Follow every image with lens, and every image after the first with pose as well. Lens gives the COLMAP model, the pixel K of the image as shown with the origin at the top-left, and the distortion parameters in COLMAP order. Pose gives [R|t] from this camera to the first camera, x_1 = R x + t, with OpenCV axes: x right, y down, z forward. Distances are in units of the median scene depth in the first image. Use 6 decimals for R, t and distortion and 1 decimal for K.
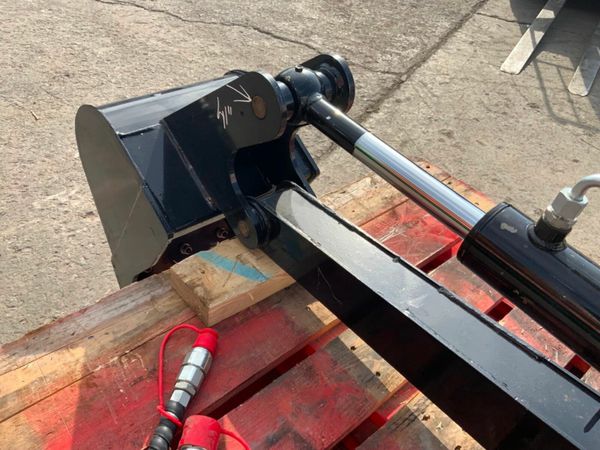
lens RADIAL K [[500.3, 0, 300.0], [0, 500.3, 225.0], [0, 0, 1]] dist [0.052545, -0.108847]
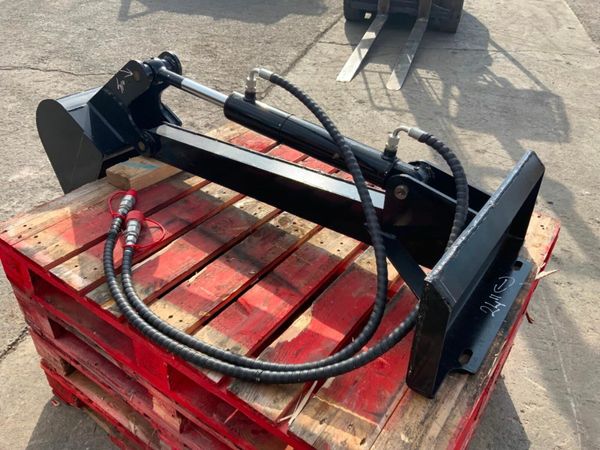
lens RADIAL K [[496.5, 0, 297.6], [0, 496.5, 230.0], [0, 0, 1]] dist [0.067904, -0.127244]
pose [[0.971038, -0.177090, 0.160387, 0.026510], [0.188423, 0.980355, -0.058326, 0.137775], [-0.146907, 0.086857, 0.985329, -0.242597]]
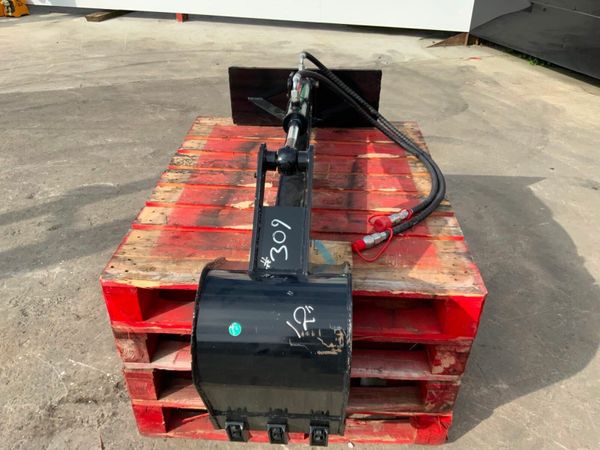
lens RADIAL K [[500.3, 0, 300.0], [0, 500.3, 225.0], [0, 0, 1]] dist [0.052545, -0.108847]
pose [[-0.714426, -0.461315, 0.526102, -0.234686], [0.388007, 0.364504, 0.846515, -0.359773], [-0.582277, 0.808903, -0.081418, 0.275581]]
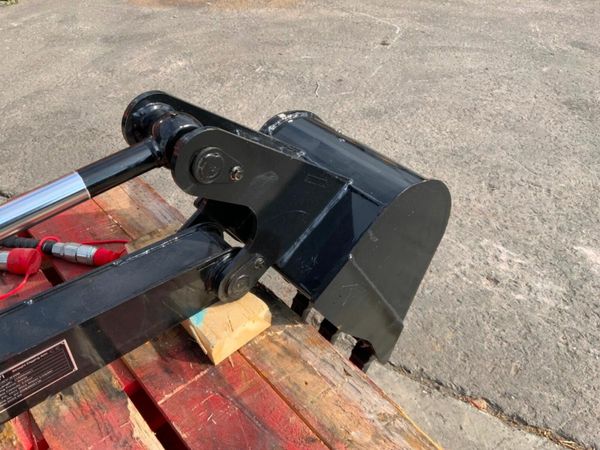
lens RADIAL K [[500.3, 0, 300.0], [0, 500.3, 225.0], [0, 0, 1]] dist [0.052545, -0.108847]
pose [[0.011379, 0.563633, -0.825947, 0.182054], [-0.656128, 0.627519, 0.419184, -0.148187], [0.754563, 0.537157, 0.376957, 0.188232]]
